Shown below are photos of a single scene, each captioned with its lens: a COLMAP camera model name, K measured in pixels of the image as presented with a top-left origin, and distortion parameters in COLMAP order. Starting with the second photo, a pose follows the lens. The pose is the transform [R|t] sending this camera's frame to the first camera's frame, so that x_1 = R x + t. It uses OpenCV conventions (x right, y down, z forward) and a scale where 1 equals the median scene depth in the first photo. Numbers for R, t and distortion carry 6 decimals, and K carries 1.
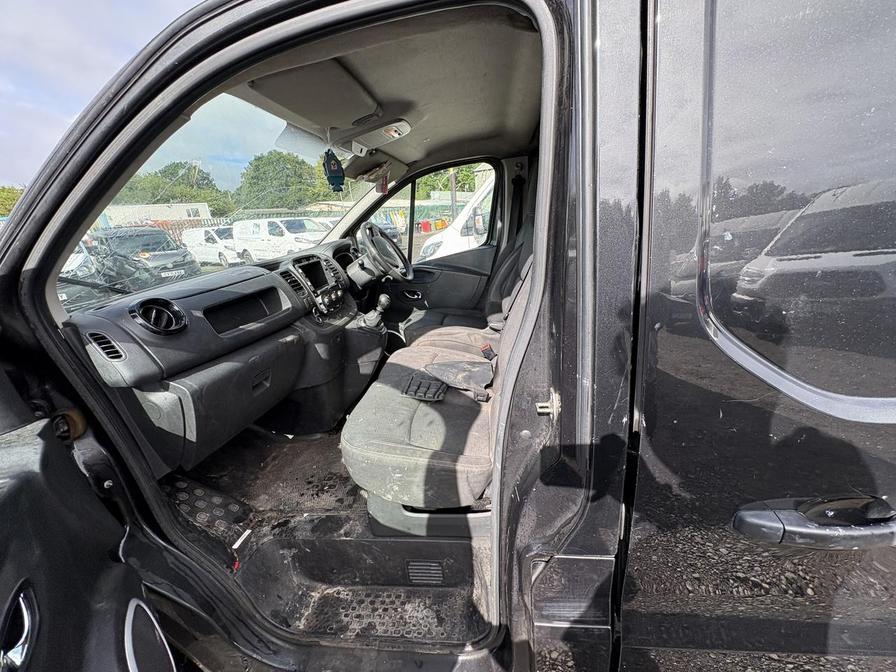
lens RADIAL K [[356.3, 0, 452.7], [0, 356.3, 335.5], [0, 0, 1]] dist [-0.001648, -0.000115]
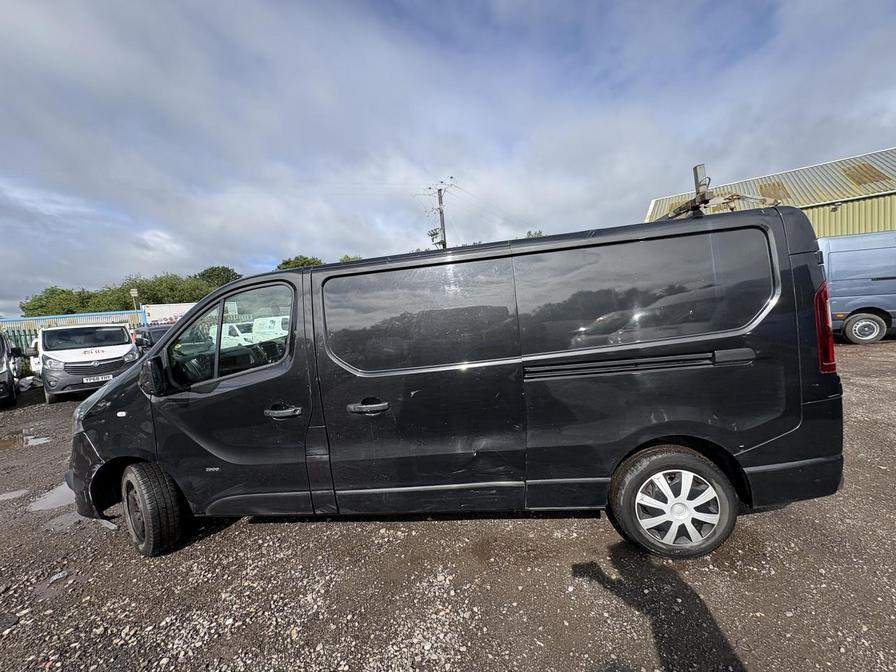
lens RADIAL K [[356.1, 0, 446.5], [0, 356.1, 337.1], [0, 0, 1]] dist [0.000140, 0.000050]
pose [[0.999009, -0.005884, -0.044111, 0.865837], [-0.005064, 0.969747, -0.244059, 0.306381], [0.044212, 0.244041, 0.968757, -1.198825]]
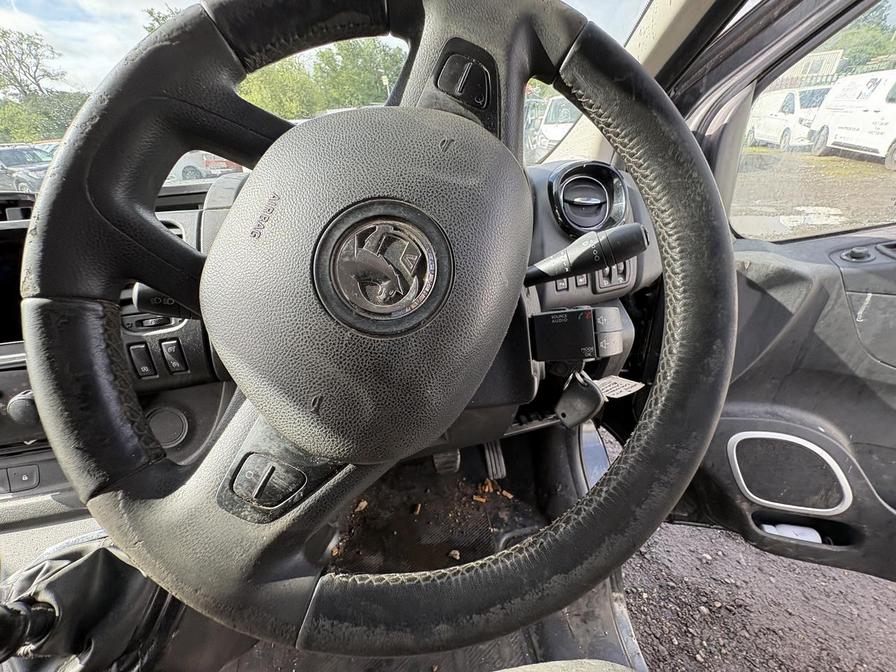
lens RADIAL K [[360.1, 0, 446.4], [0, 360.1, 339.3], [0, 0, 1]] dist [-0.000260, 0.000239]
pose [[0.264938, 0.545113, -0.795399, -0.188420], [-0.276176, 0.833216, 0.479039, -0.473965], [0.923869, 0.092754, 0.371298, 1.731289]]
